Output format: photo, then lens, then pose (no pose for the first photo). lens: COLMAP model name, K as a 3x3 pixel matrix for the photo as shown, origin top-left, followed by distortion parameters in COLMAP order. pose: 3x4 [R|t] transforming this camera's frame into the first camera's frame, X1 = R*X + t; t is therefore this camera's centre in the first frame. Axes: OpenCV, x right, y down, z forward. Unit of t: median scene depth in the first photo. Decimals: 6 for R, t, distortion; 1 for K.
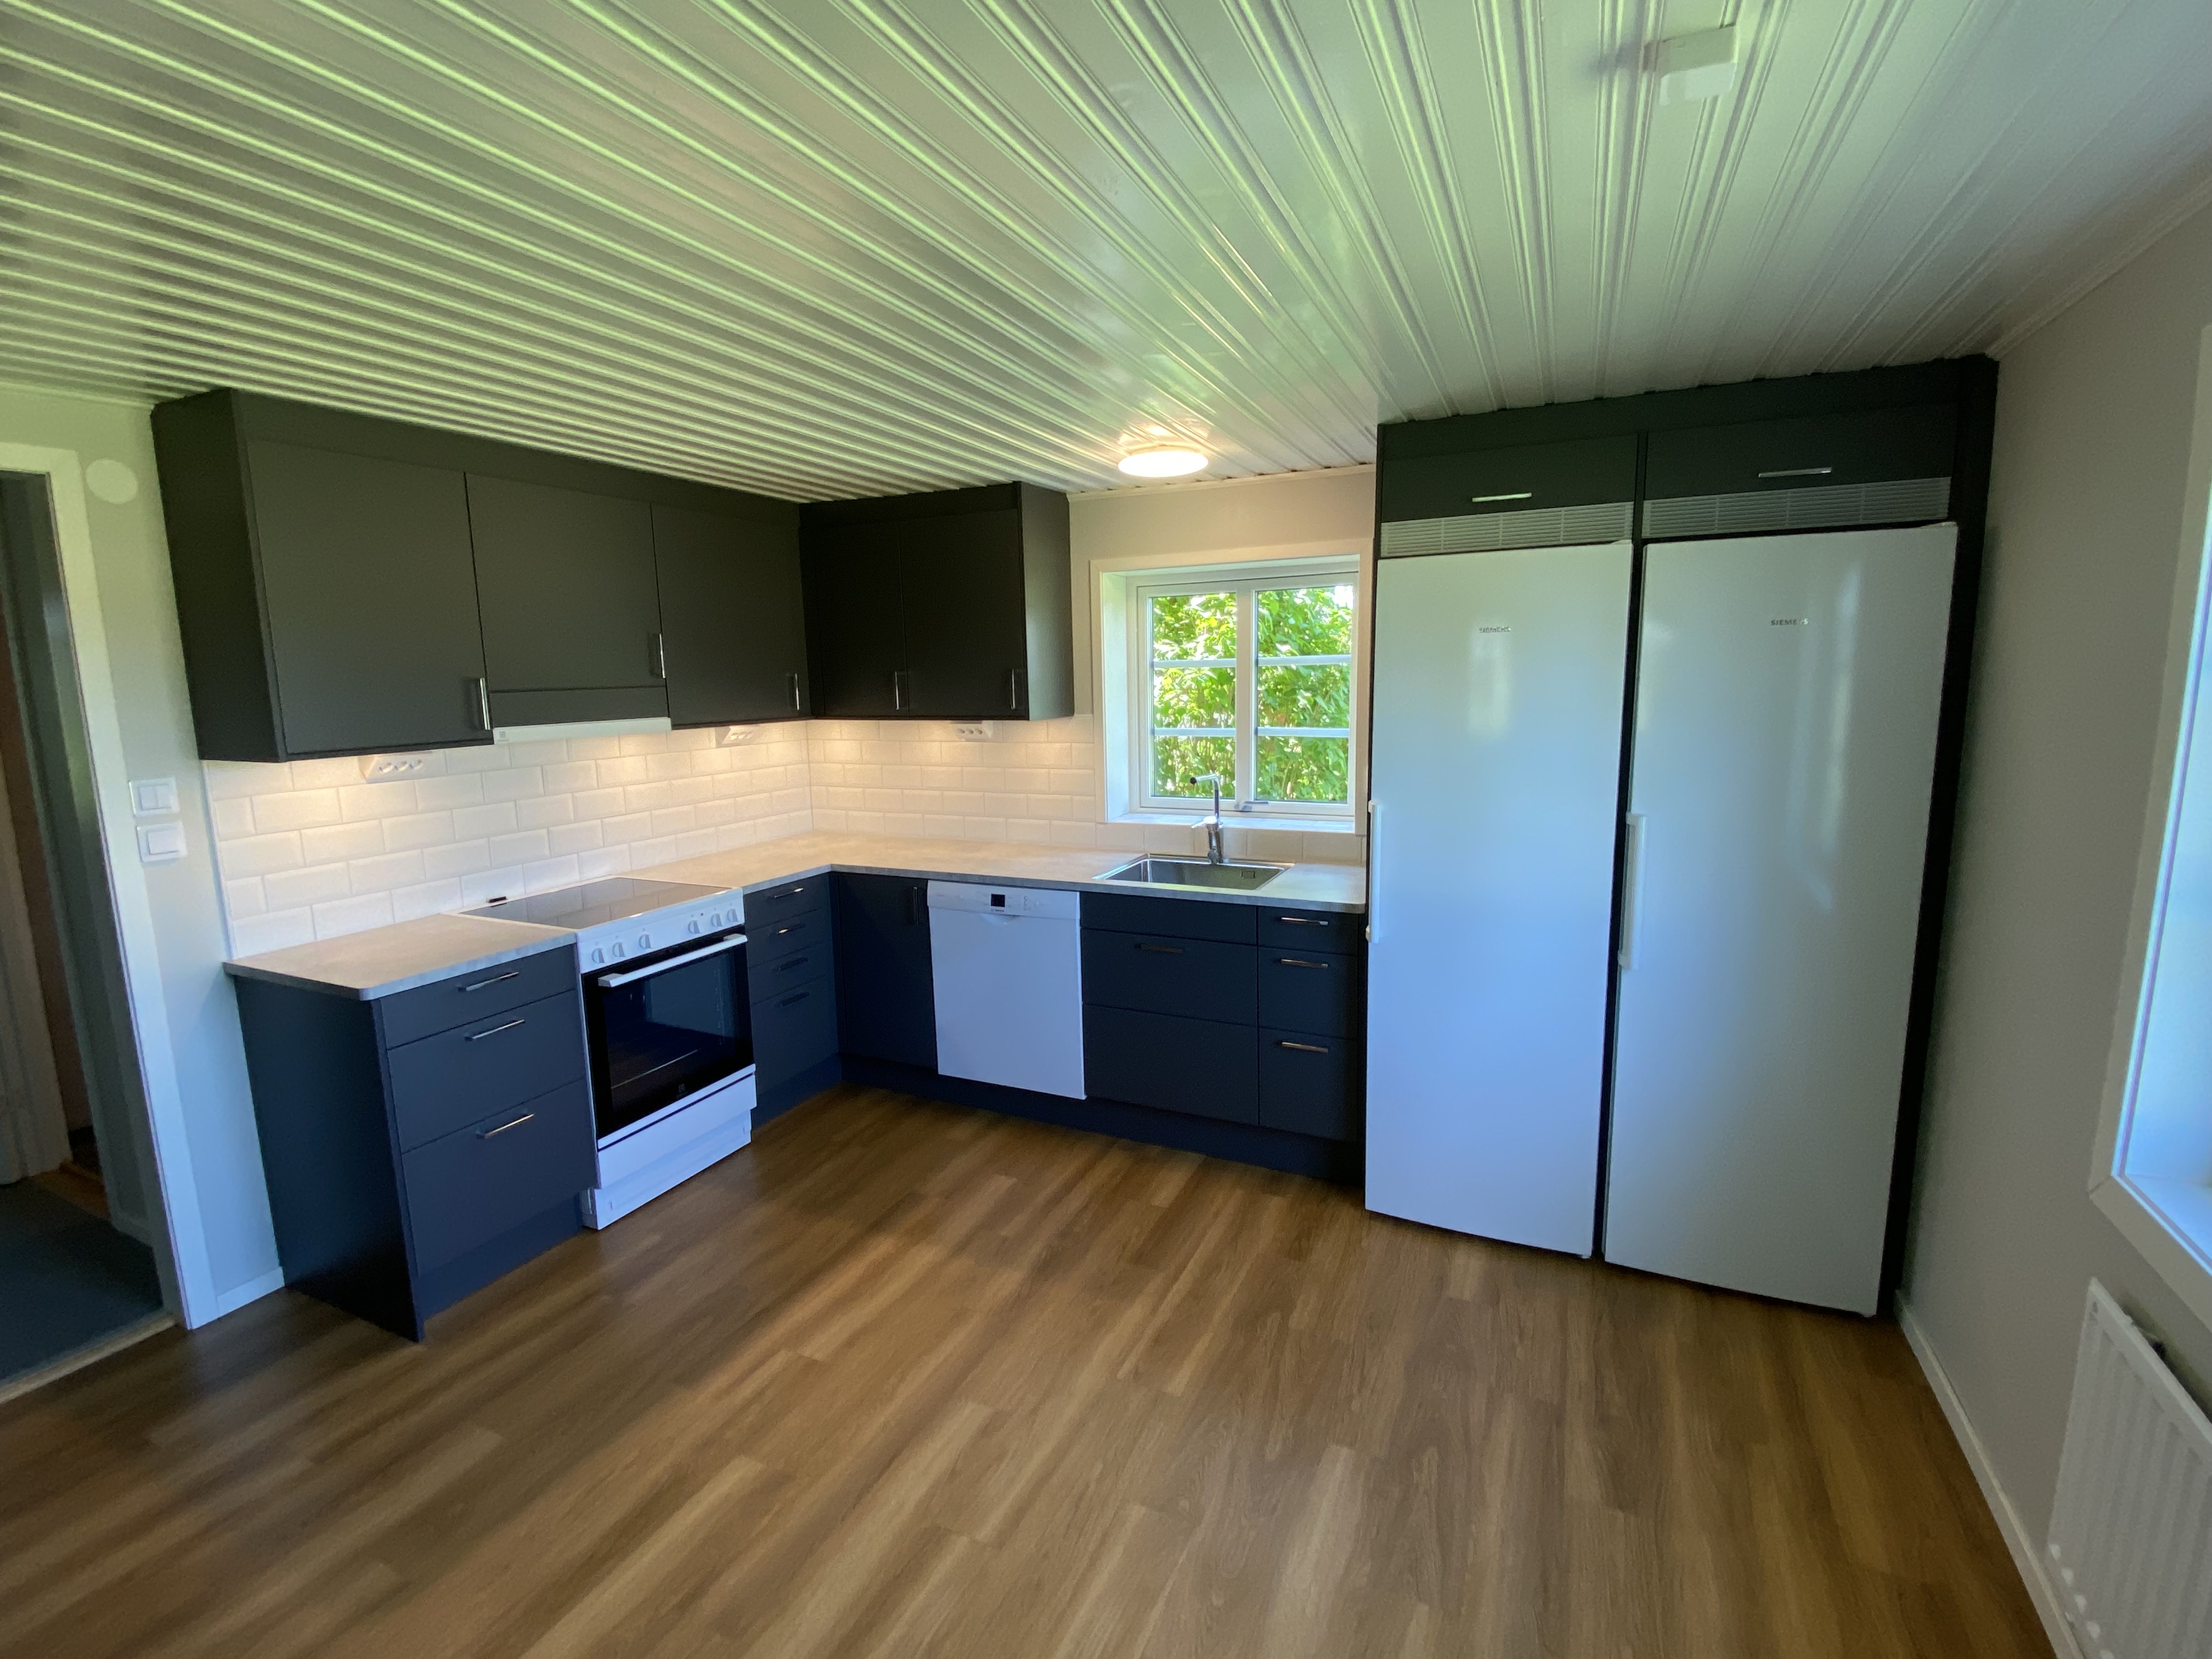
lens RADIAL K [[1027.5, 0, 1106.0], [0, 1027.5, 829.5], [0, 0, 1]] dist [-0.000460, -0.000434]
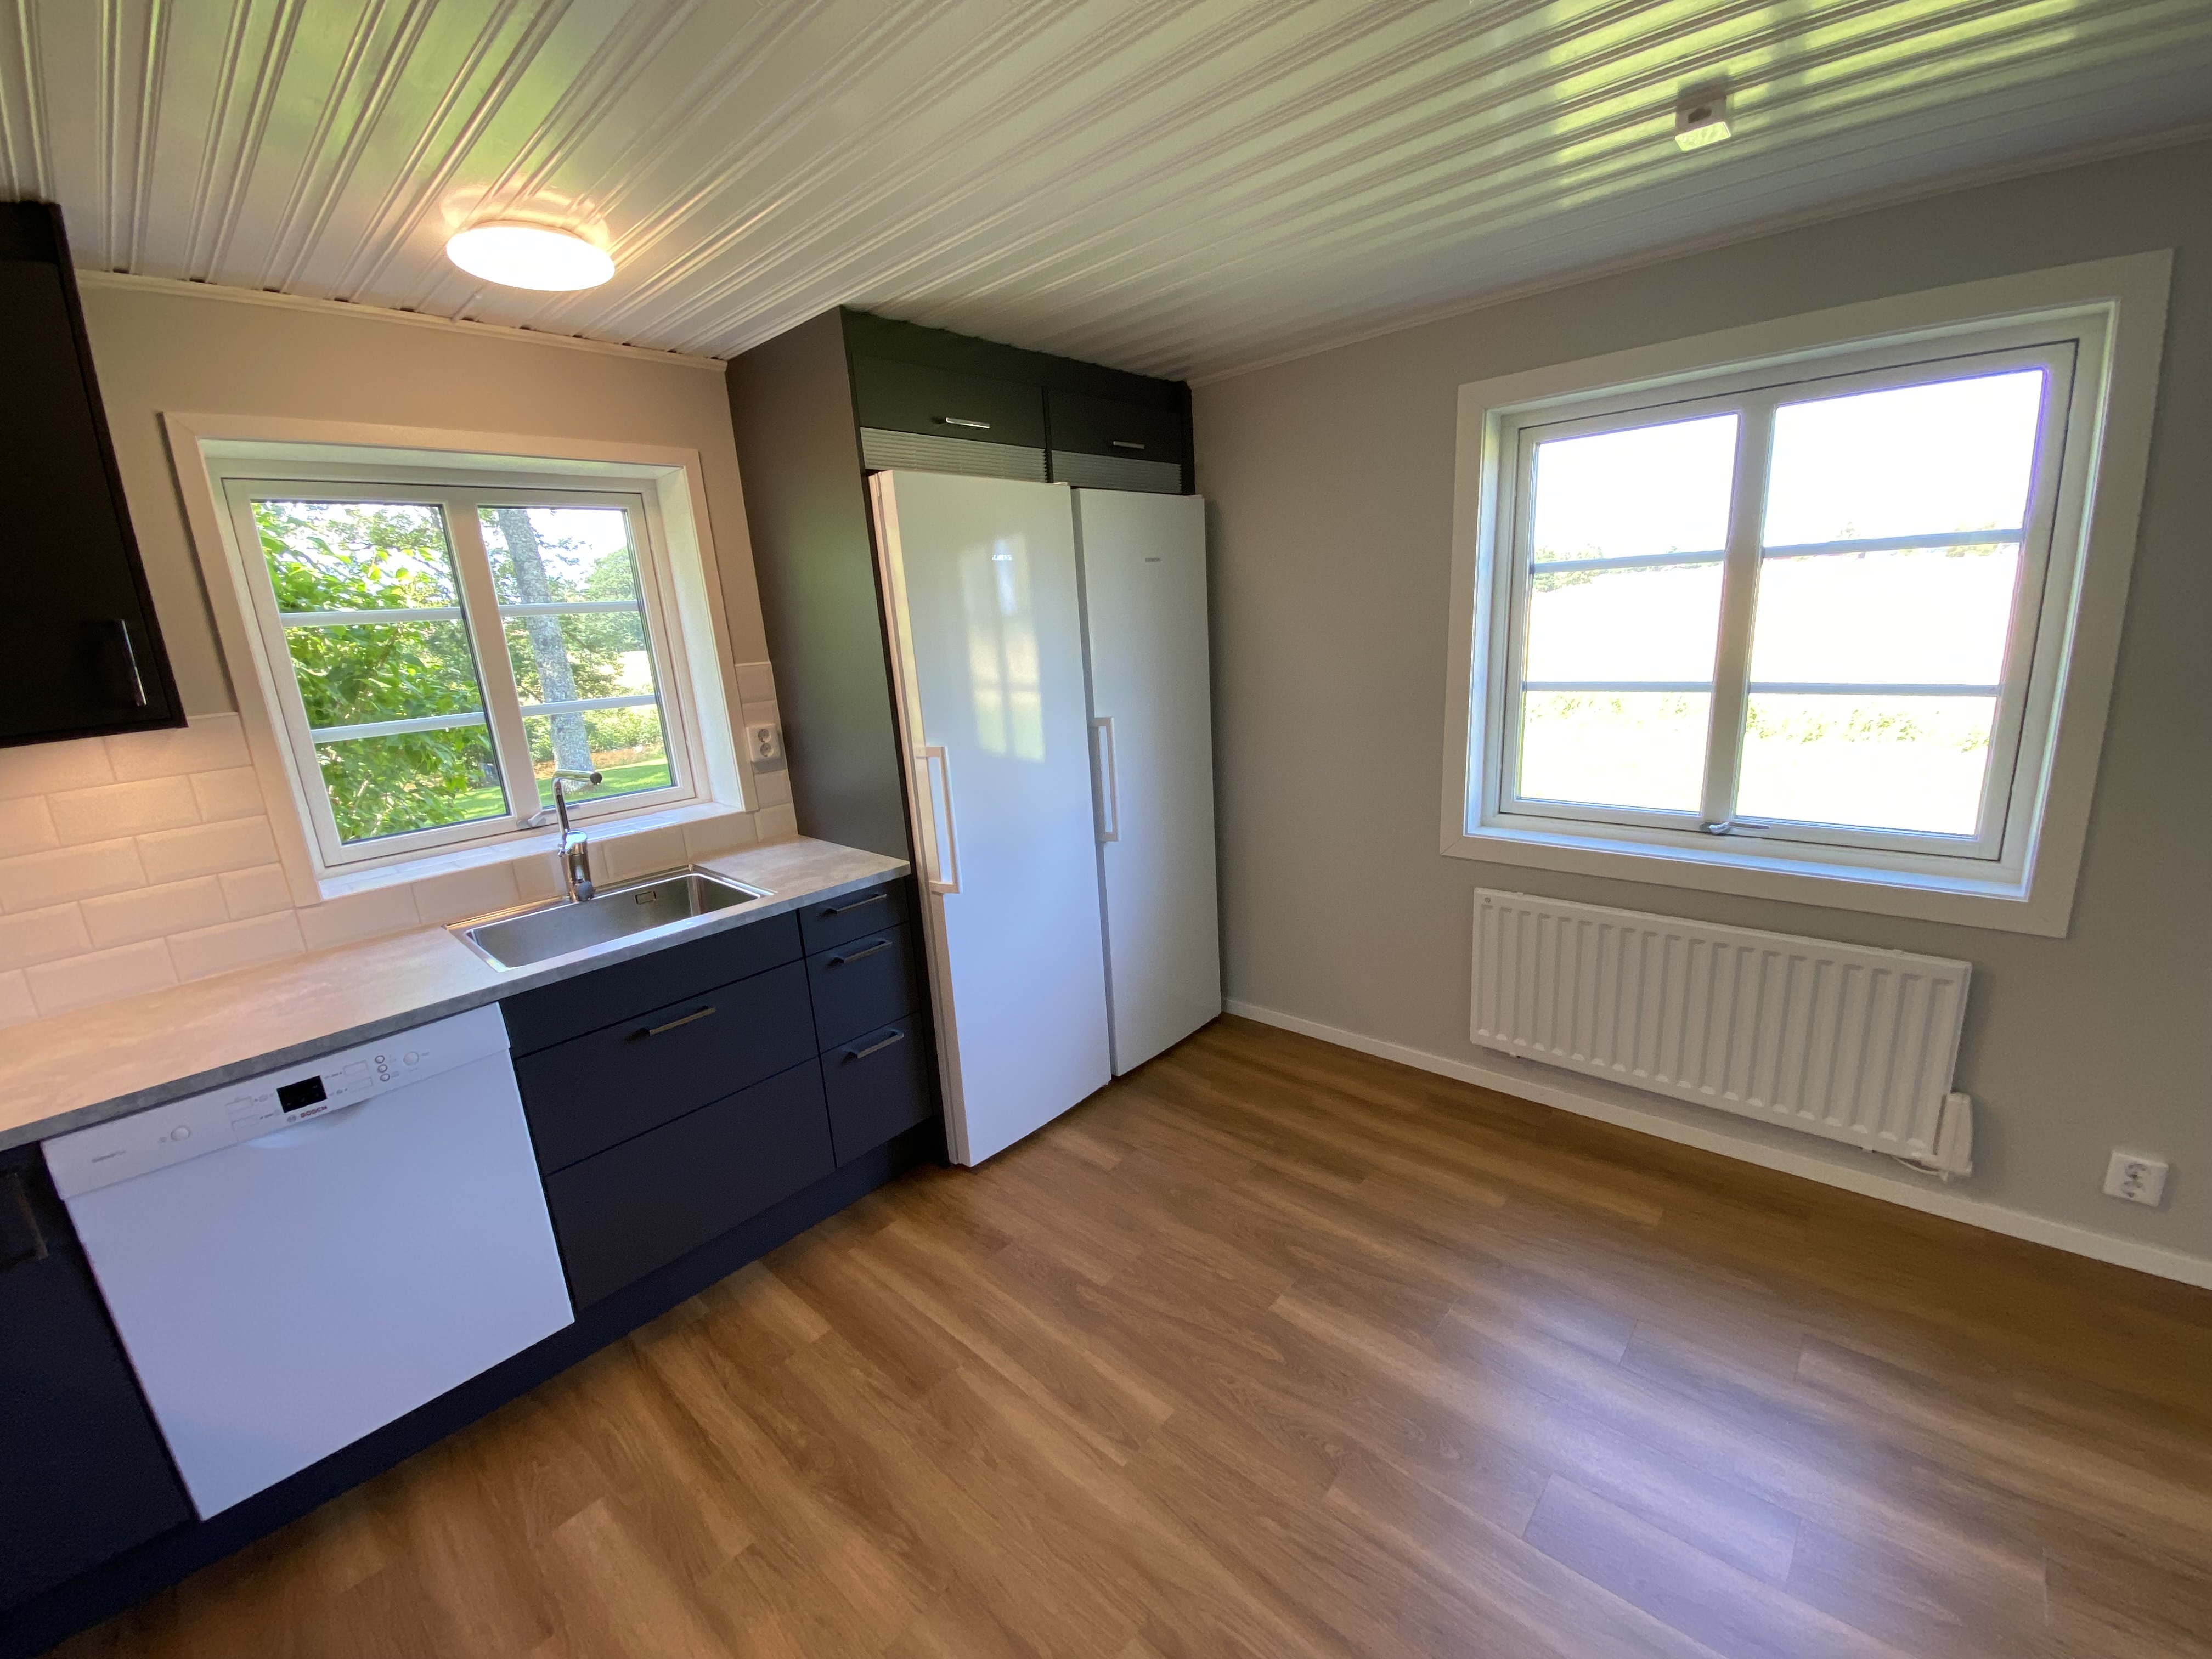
lens RADIAL K [[898.7, 0, 1106.0], [0, 898.7, 829.5], [0, 0, 1]] dist [0.054147, -0.037065]
pose [[0.295895, -0.225532, 0.928214, -0.455000], [0.205830, 0.963954, 0.168601, -0.059222], [-0.932781, 0.141166, 0.331651, 0.587435]]
